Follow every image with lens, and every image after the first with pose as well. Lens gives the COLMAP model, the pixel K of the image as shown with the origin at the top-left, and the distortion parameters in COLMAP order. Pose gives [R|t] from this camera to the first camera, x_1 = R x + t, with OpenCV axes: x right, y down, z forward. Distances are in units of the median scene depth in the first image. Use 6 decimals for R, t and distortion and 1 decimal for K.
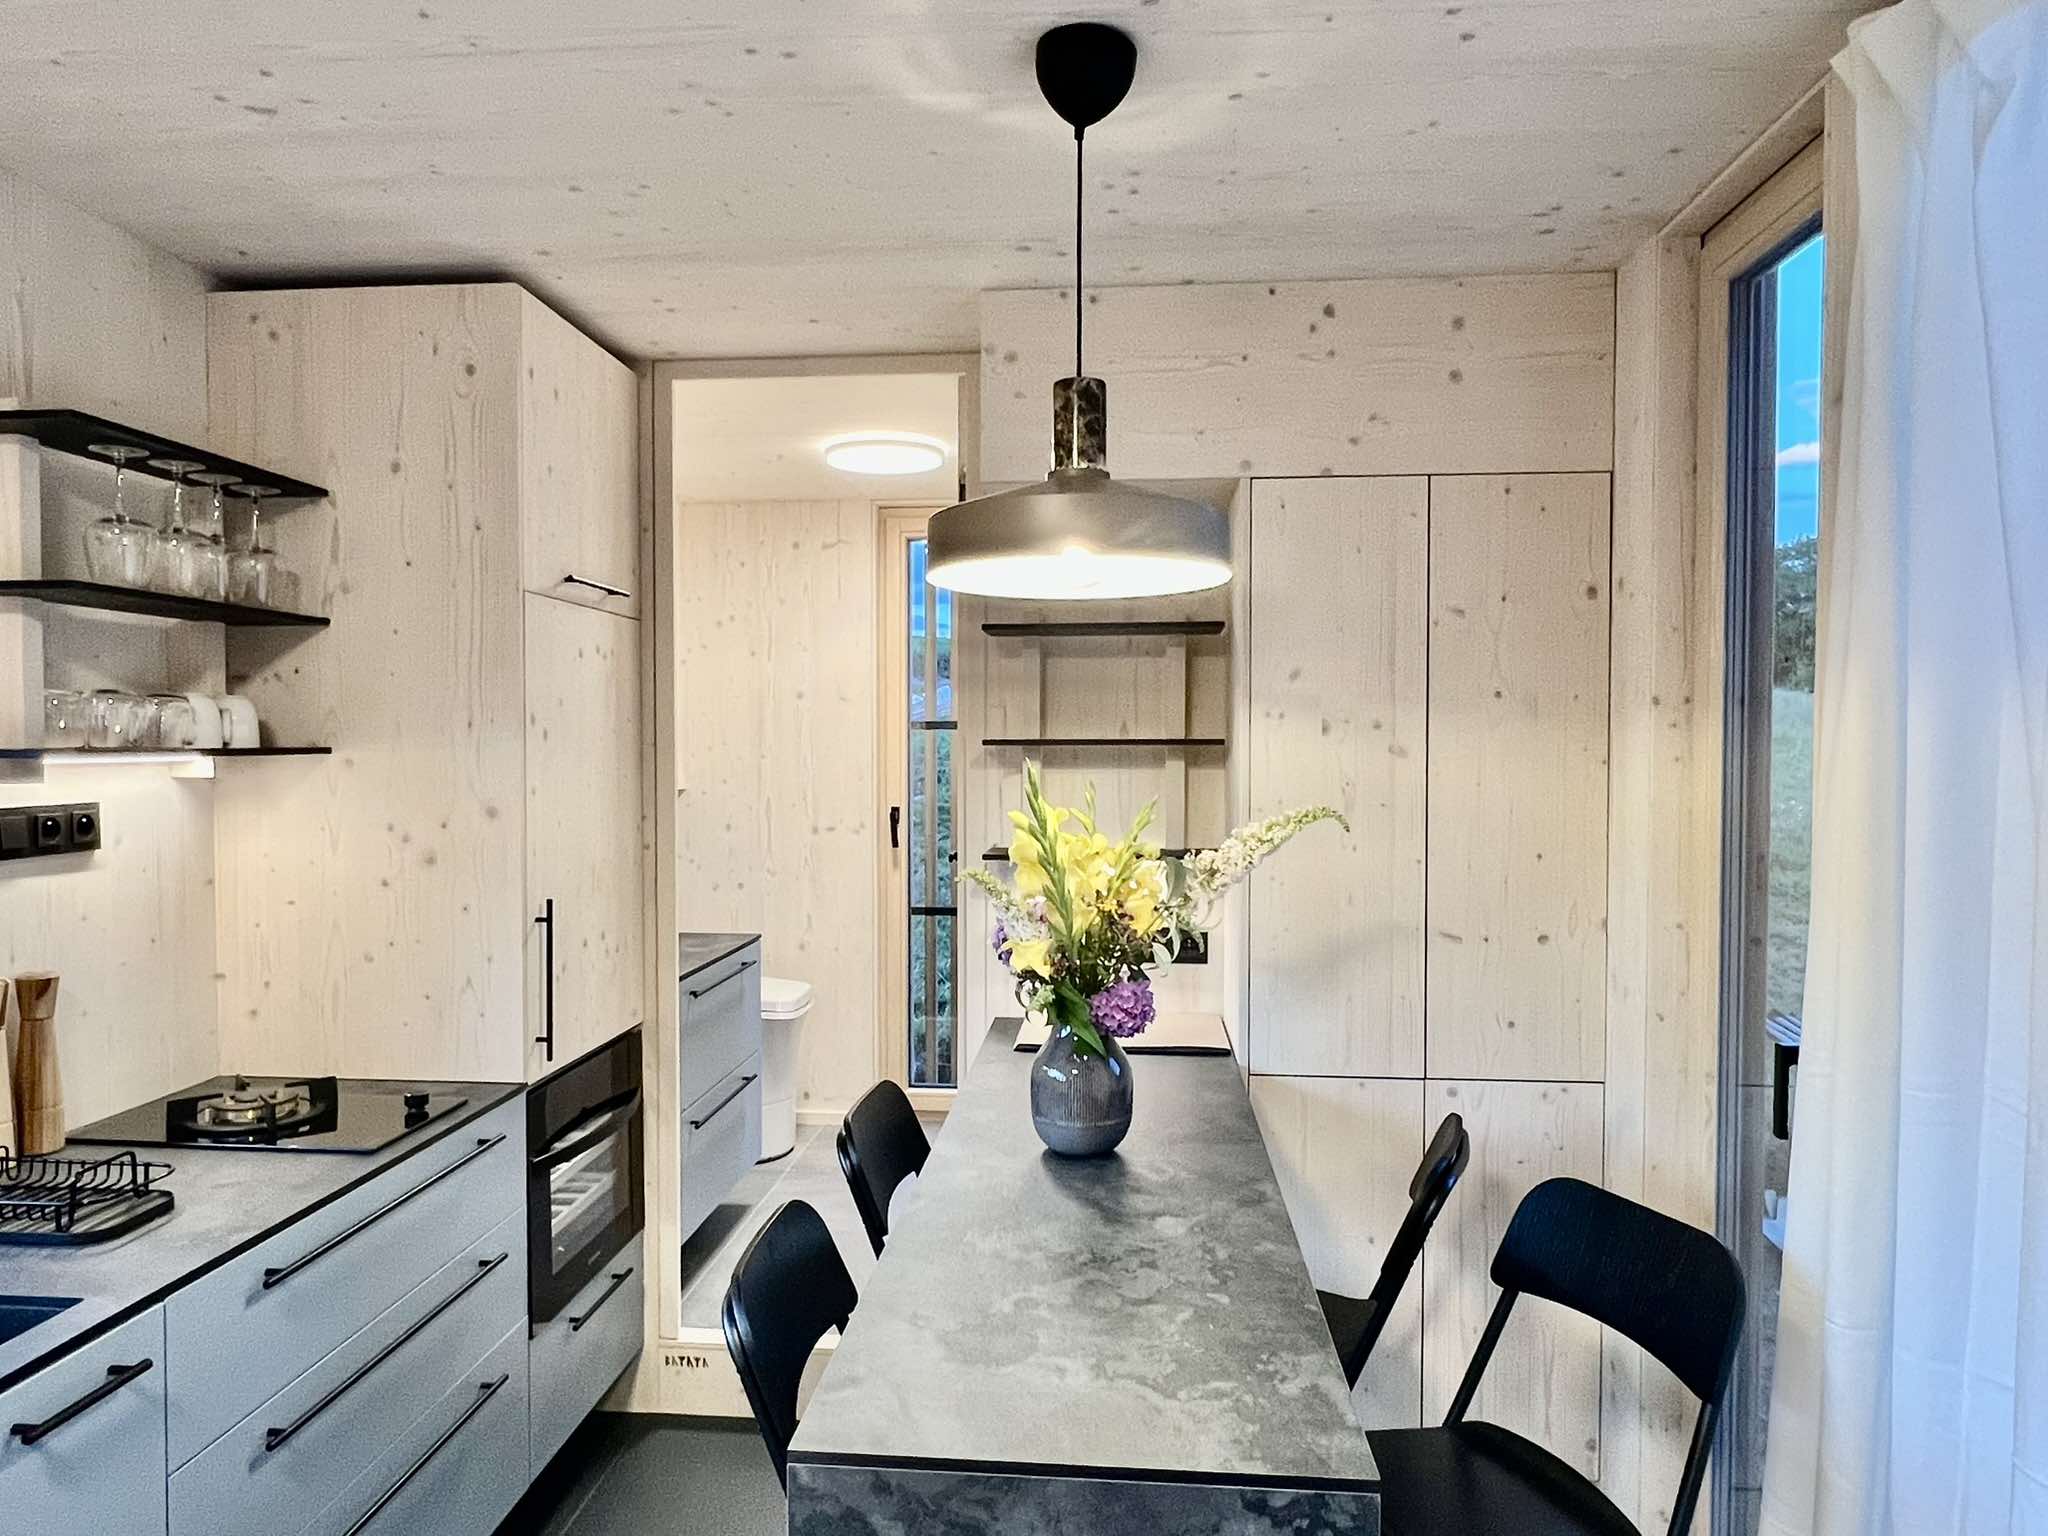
lens RADIAL K [[1259.9, 0, 1016.7], [0, 1259.9, 763.5], [0, 0, 1]] dist [0.000216, 0.003131]
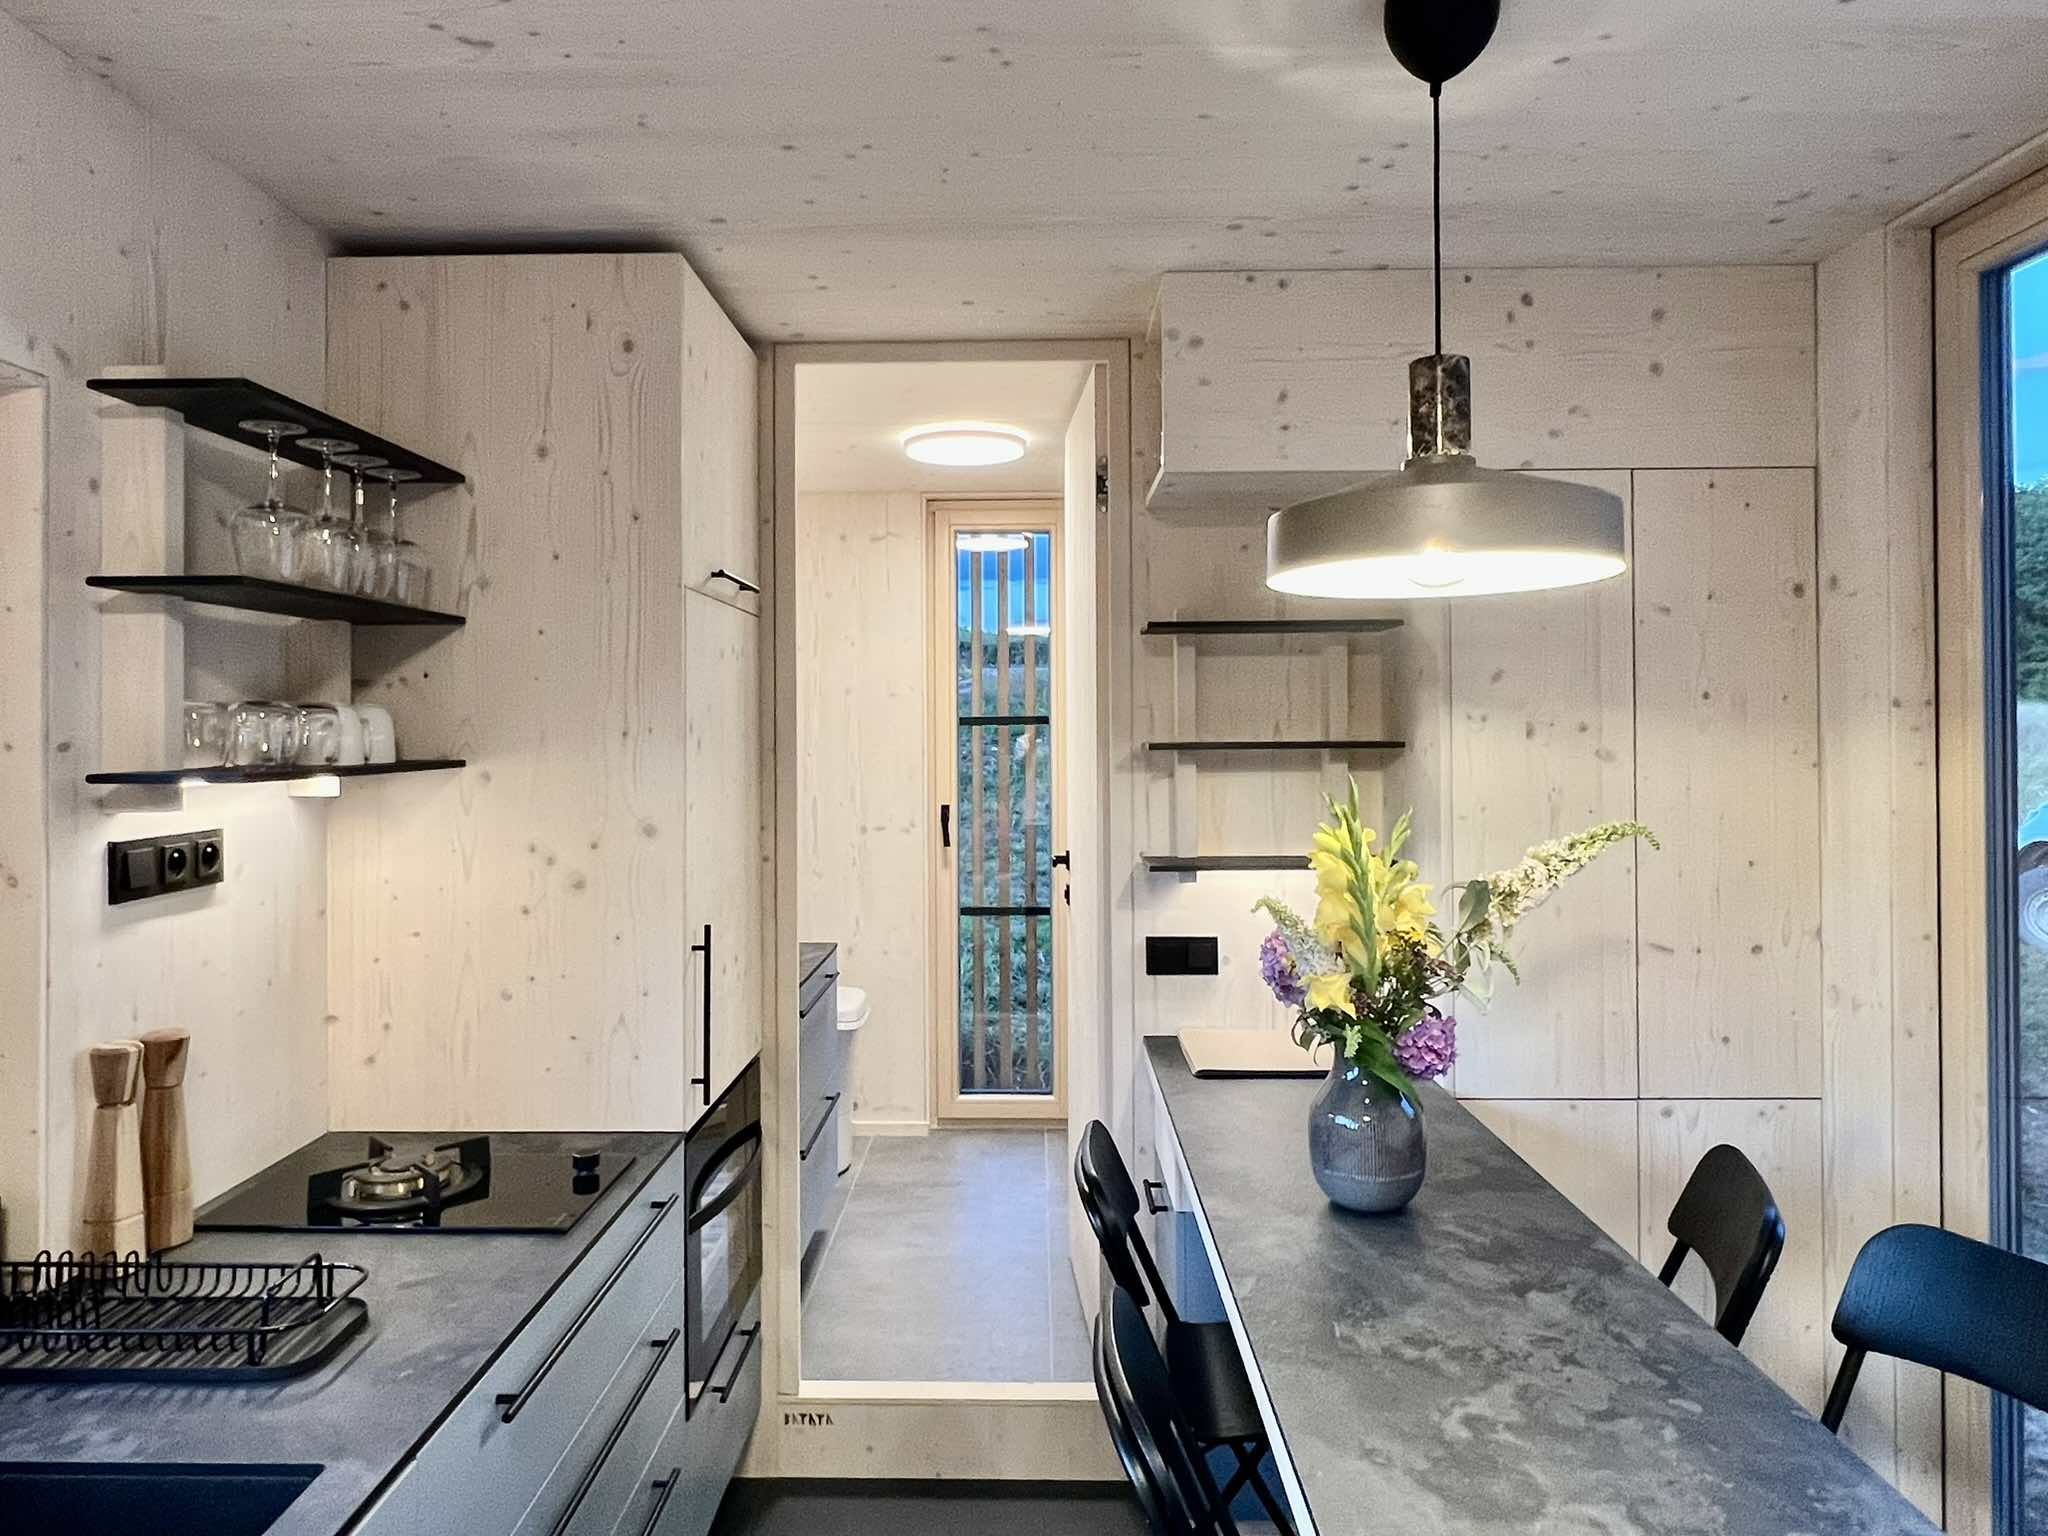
lens RADIAL K [[1259.9, 0, 1116.9], [0, 1259.9, 716.4], [0, 0, 1]] dist [0.000216, 0.003131]
pose [[0.997687, -0.004648, 0.067817, -0.142992], [0.006775, 0.999491, -0.031163, -0.012811], [-0.067638, 0.031550, 0.997211, 0.072957]]
